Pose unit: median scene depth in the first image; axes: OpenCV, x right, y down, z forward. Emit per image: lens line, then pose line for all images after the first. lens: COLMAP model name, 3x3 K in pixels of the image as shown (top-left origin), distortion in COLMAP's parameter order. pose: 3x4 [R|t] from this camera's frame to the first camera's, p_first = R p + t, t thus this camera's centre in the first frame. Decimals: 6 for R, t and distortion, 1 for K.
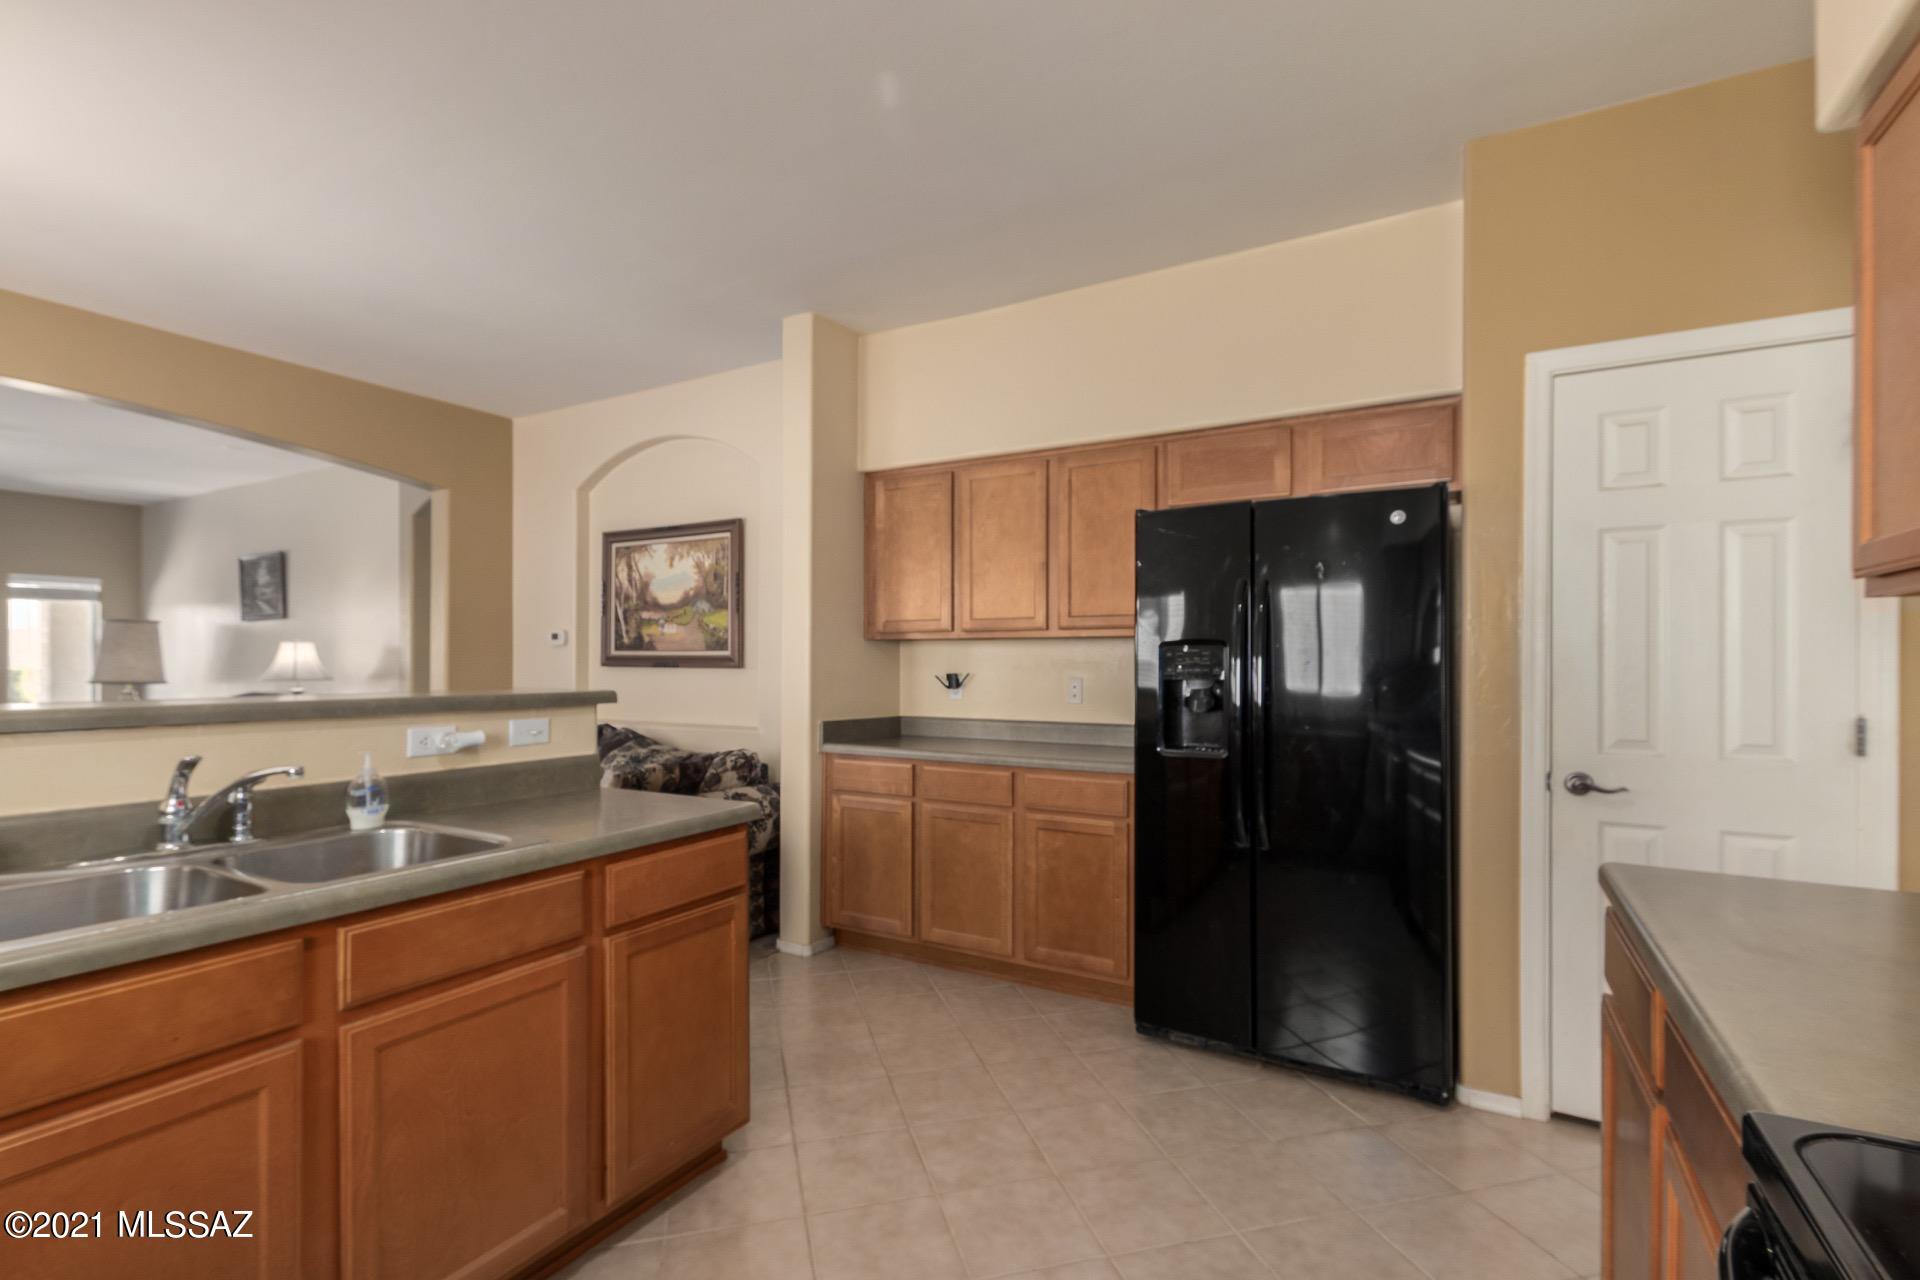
lens RADIAL K [[888.0, 0, 965.6], [0, 888.0, 654.8], [0, 0, 1]] dist [0.007302, -0.003716]
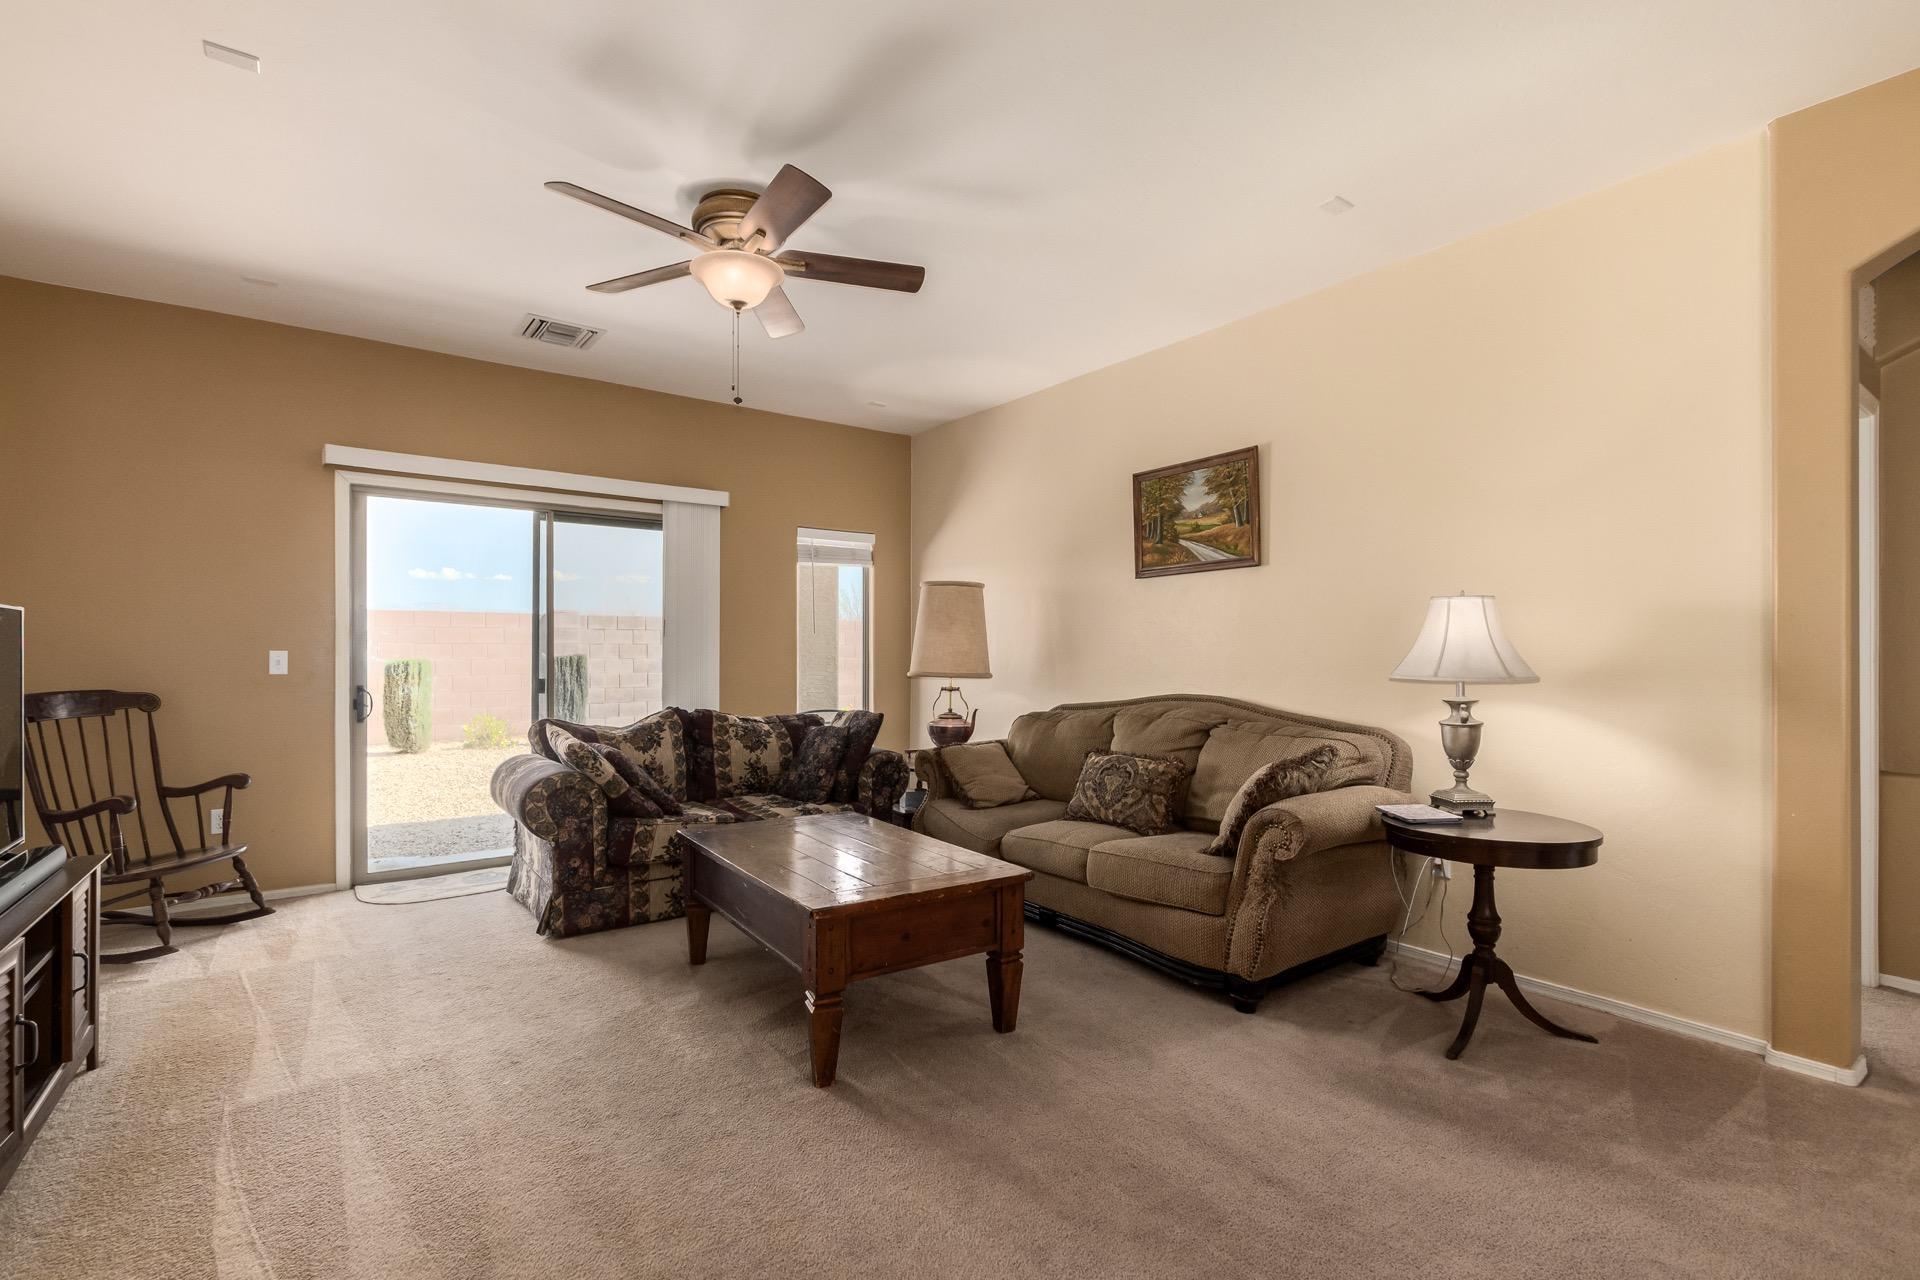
lens RADIAL K [[888.0, 0, 957.8], [0, 888.0, 643.6], [0, 0, 1]] dist [0.007302, -0.003716]
pose [[0.916731, -0.001436, -0.399503, -1.143925], [0.000490, 0.999997, -0.002469, 0.015246], [0.399505, 0.002068, 0.916729, 0.652810]]
